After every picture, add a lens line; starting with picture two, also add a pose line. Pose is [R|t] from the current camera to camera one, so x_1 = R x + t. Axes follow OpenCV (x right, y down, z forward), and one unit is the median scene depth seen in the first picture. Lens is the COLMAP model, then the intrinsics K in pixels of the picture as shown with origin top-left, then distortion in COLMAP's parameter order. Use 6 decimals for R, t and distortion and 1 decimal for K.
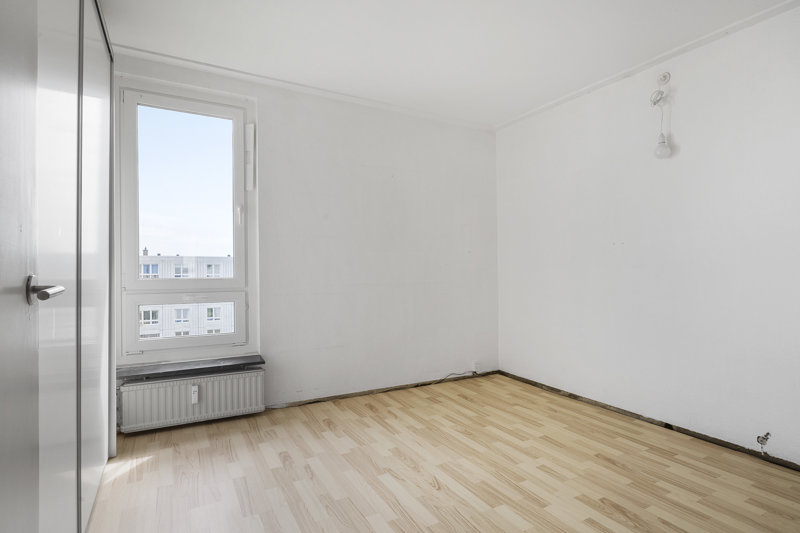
lens RADIAL K [[433.4, 0, 404.9], [0, 433.4, 269.0], [0, 0, 1]] dist [0.003431, -0.000073]
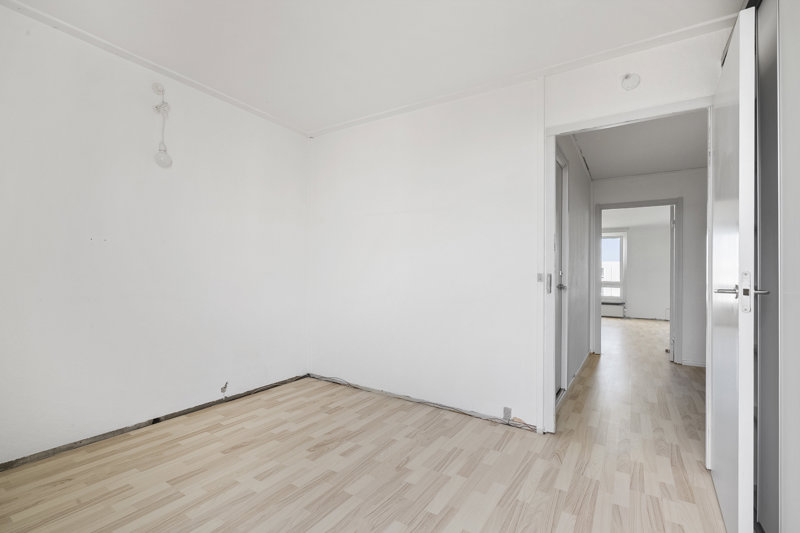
lens RADIAL K [[359.9, 0, 397.5], [0, 359.9, 265.9], [0, 0, 1]] dist [-0.009868, -0.000247]
pose [[-0.466270, 0.007445, 0.884611, -0.571828], [-0.011877, 0.999822, -0.014676, -0.009085], [-0.884563, -0.017350, -0.466098, 1.175998]]
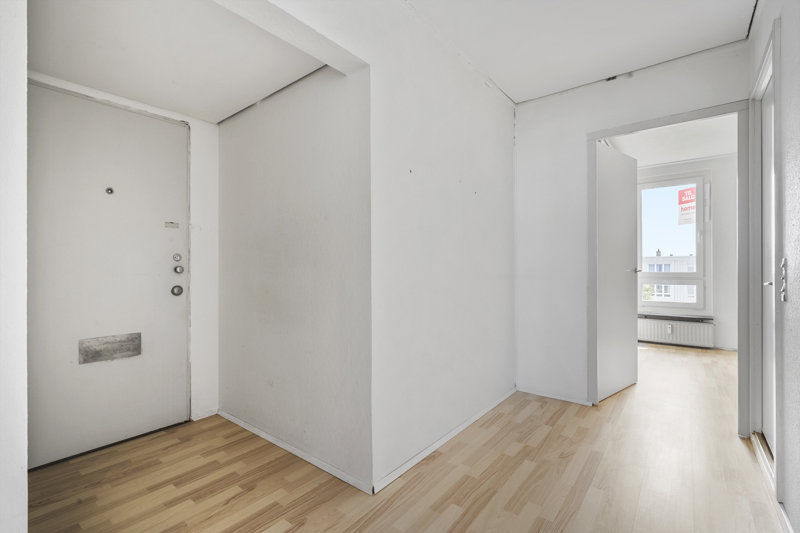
lens RADIAL K [[359.9, 0, 402.3], [0, 359.9, 267.1], [0, 0, 1]] dist [-0.009868, -0.000247]
pose [[0.397901, -0.000090, -0.917428, 0.363164], [-0.001237, 0.999999, -0.000635, 0.002045], [0.917428, 0.001388, 0.397900, -0.533683]]
